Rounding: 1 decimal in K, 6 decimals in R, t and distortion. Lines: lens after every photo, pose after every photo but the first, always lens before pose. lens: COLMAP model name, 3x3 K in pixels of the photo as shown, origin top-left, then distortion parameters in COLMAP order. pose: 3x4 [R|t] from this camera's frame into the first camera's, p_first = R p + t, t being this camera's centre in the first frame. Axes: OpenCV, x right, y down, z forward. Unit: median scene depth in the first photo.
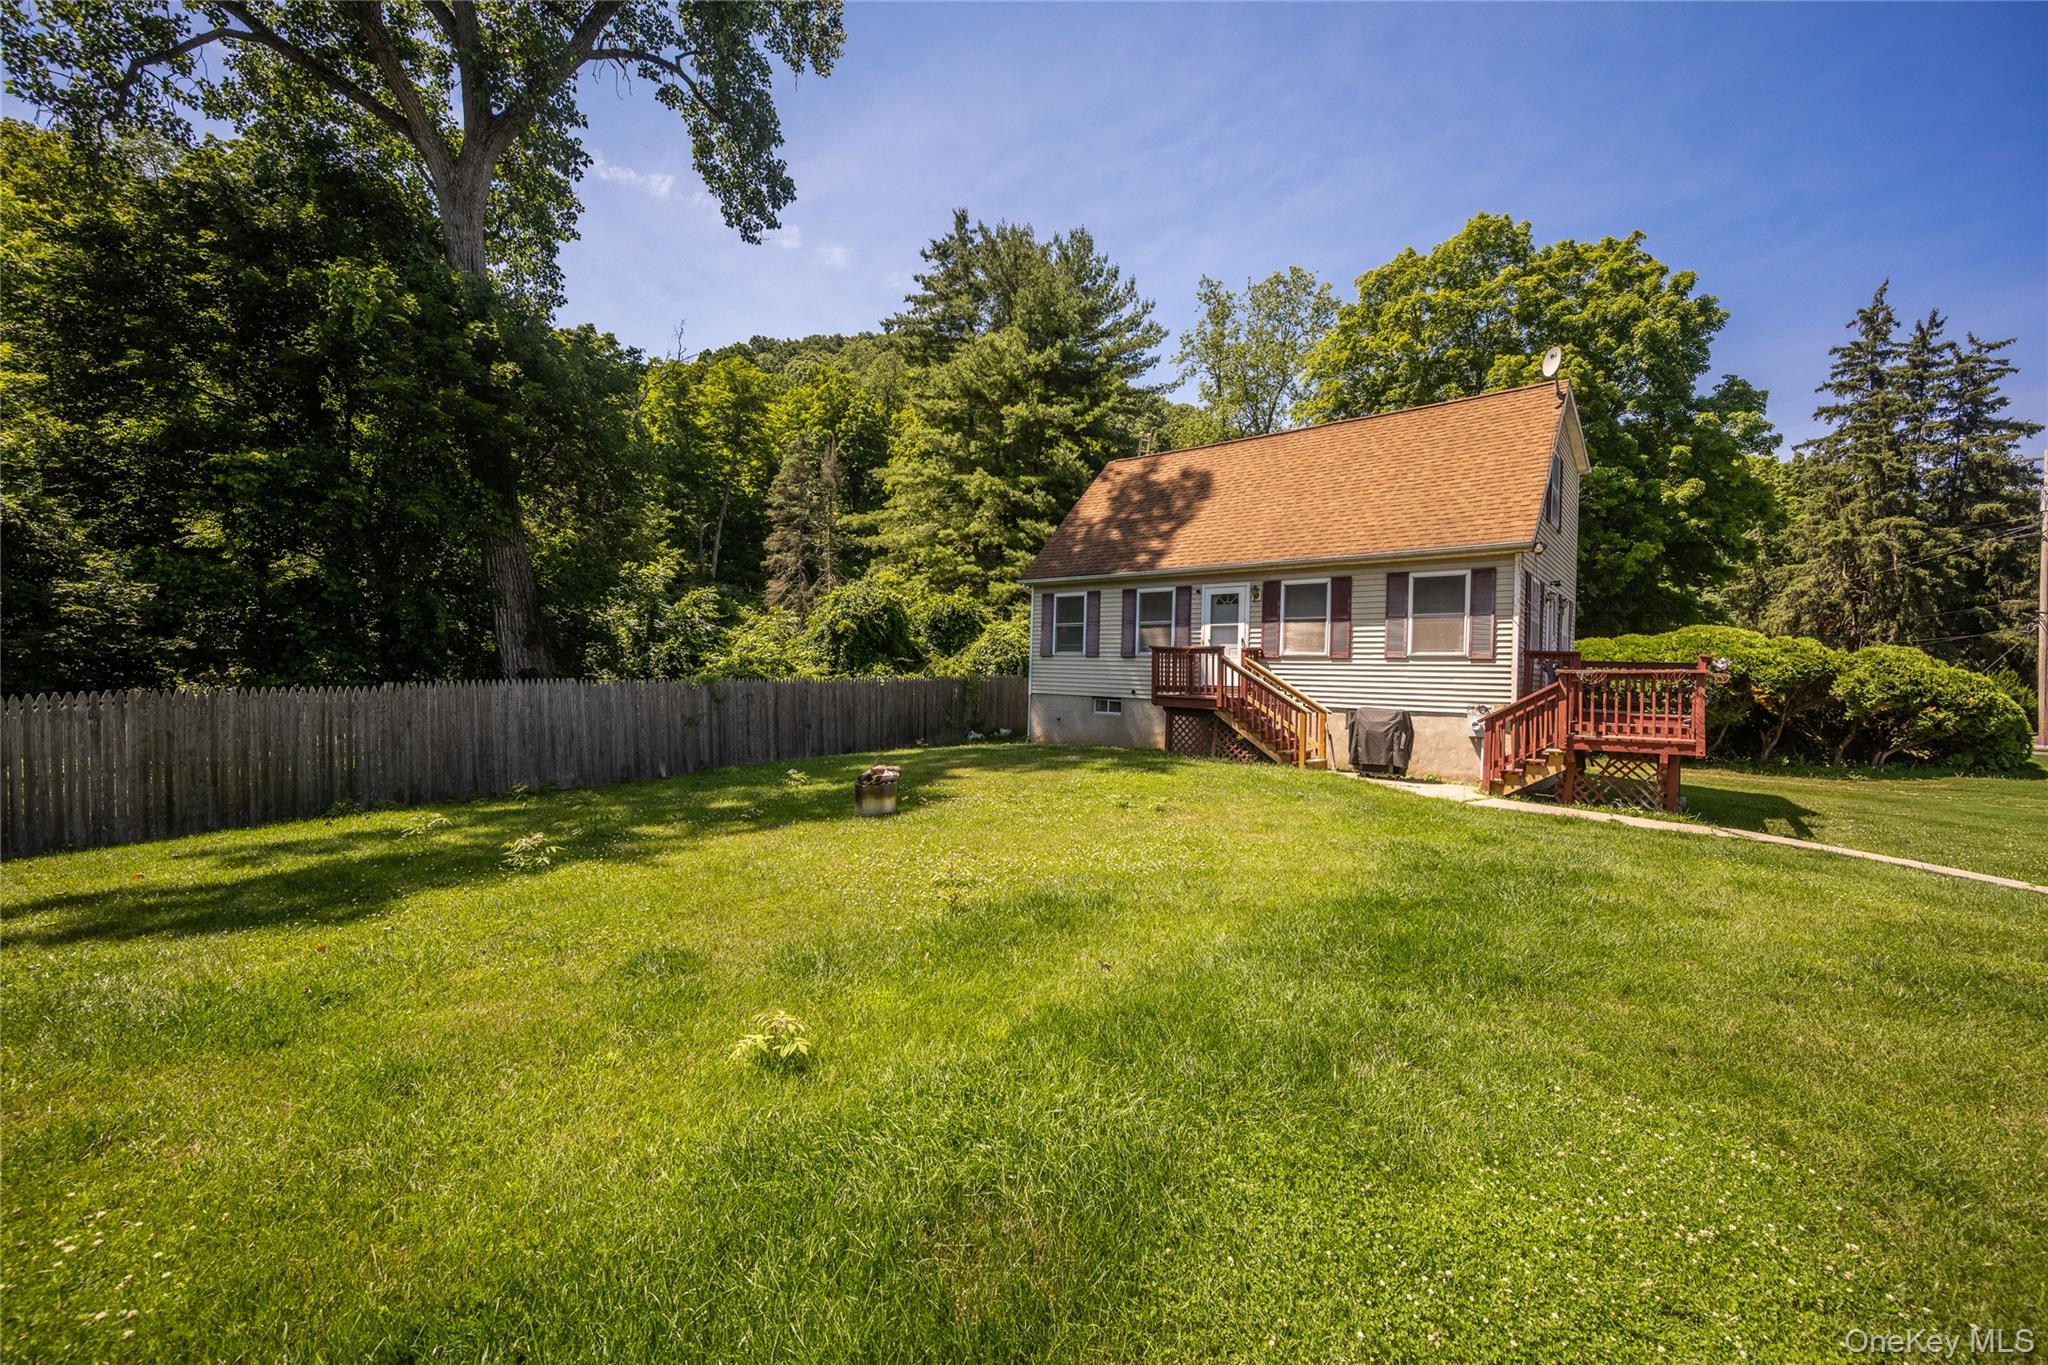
lens RADIAL K [[817.2, 0, 1039.0], [0, 817.2, 679.7], [0, 0, 1]] dist [-0.002061, 0.000608]
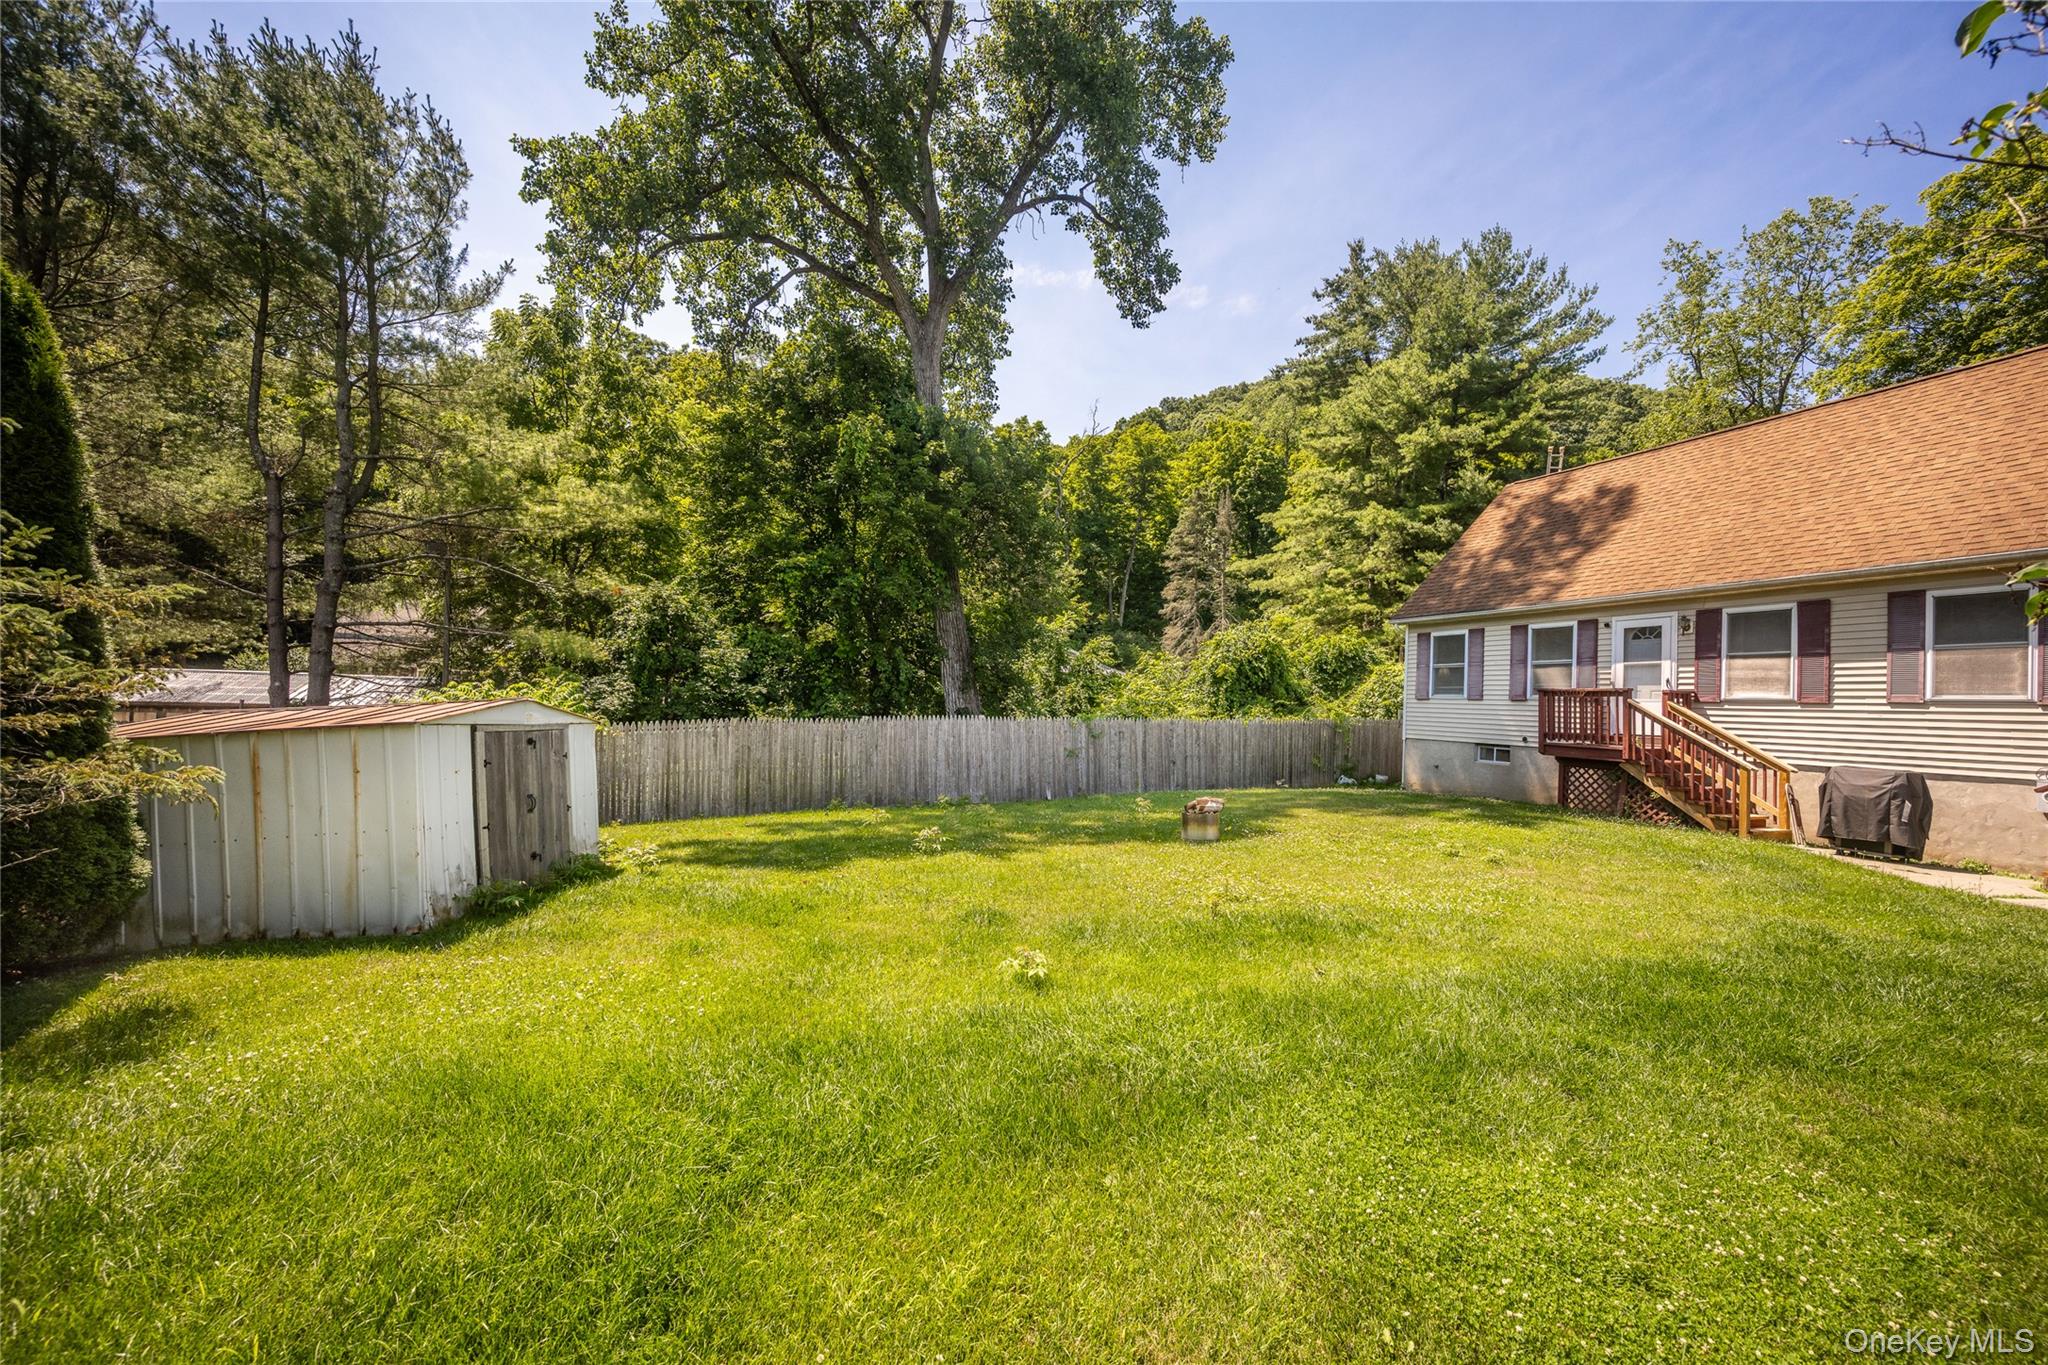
lens RADIAL K [[818.9, 0, 1023.8], [0, 818.9, 684.0], [0, 0, 1]] dist [-0.000738, -0.000142]
pose [[0.874596, -0.005594, -0.484820, 0.051479], [-0.017070, 0.998958, -0.042319, 0.001278], [0.484551, 0.045288, 0.873590, -0.038592]]
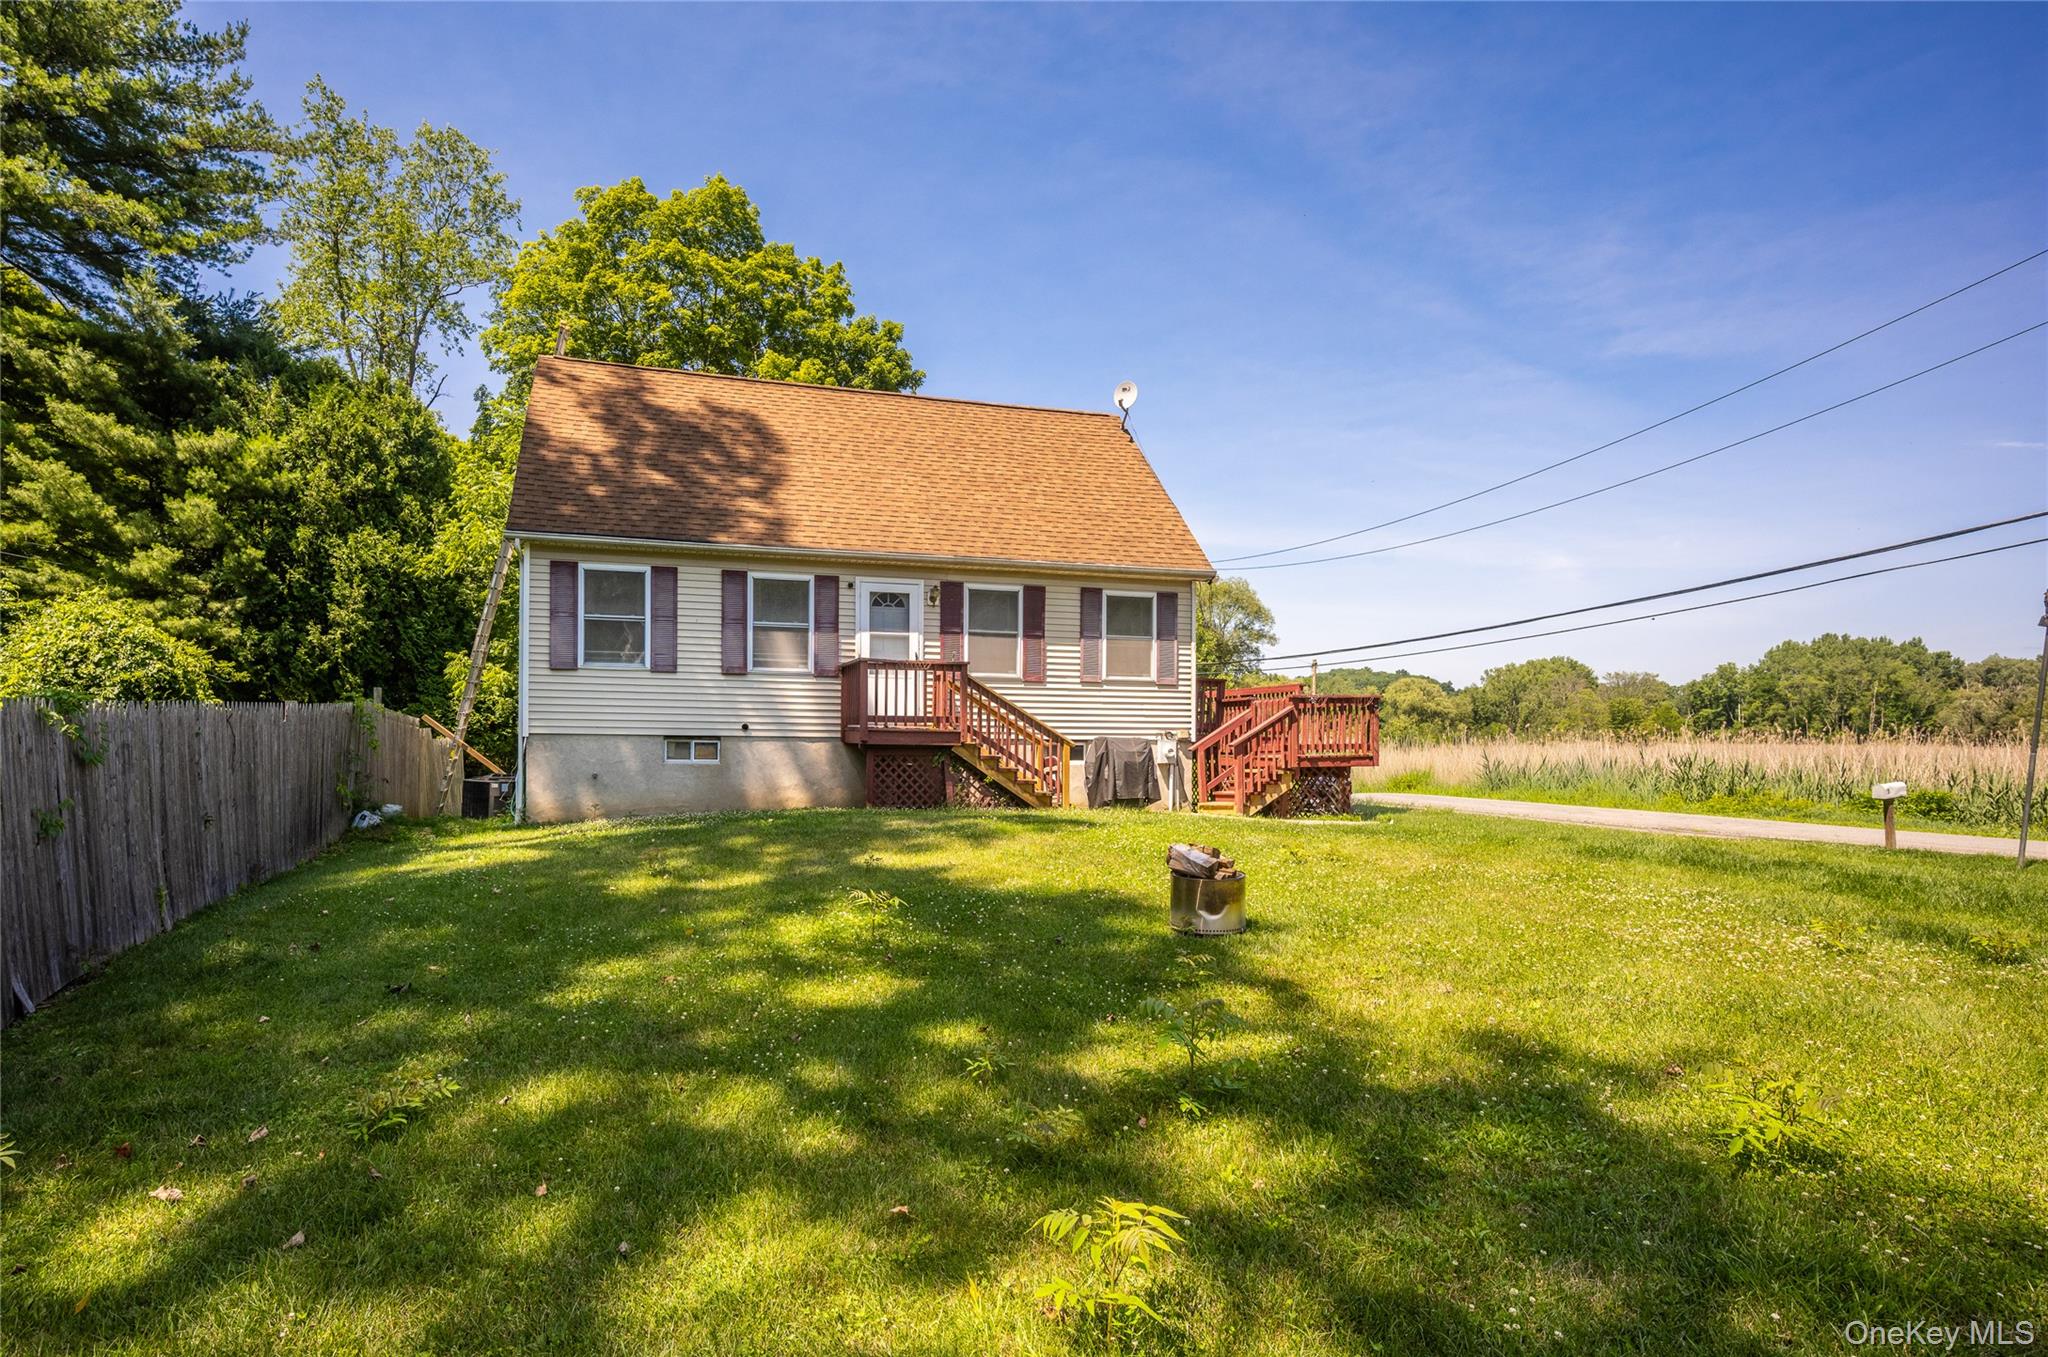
lens RADIAL K [[1020.1, 0, 940.8], [0, 1020.1, 737.1], [0, 0, 1]] dist [0.000447, 0.000272]
pose [[0.559123, -0.021031, 0.828818, -0.350956], [0.009975, 0.999777, 0.018640, 0.006840], [-0.829025, -0.002154, 0.559208, 0.297889]]
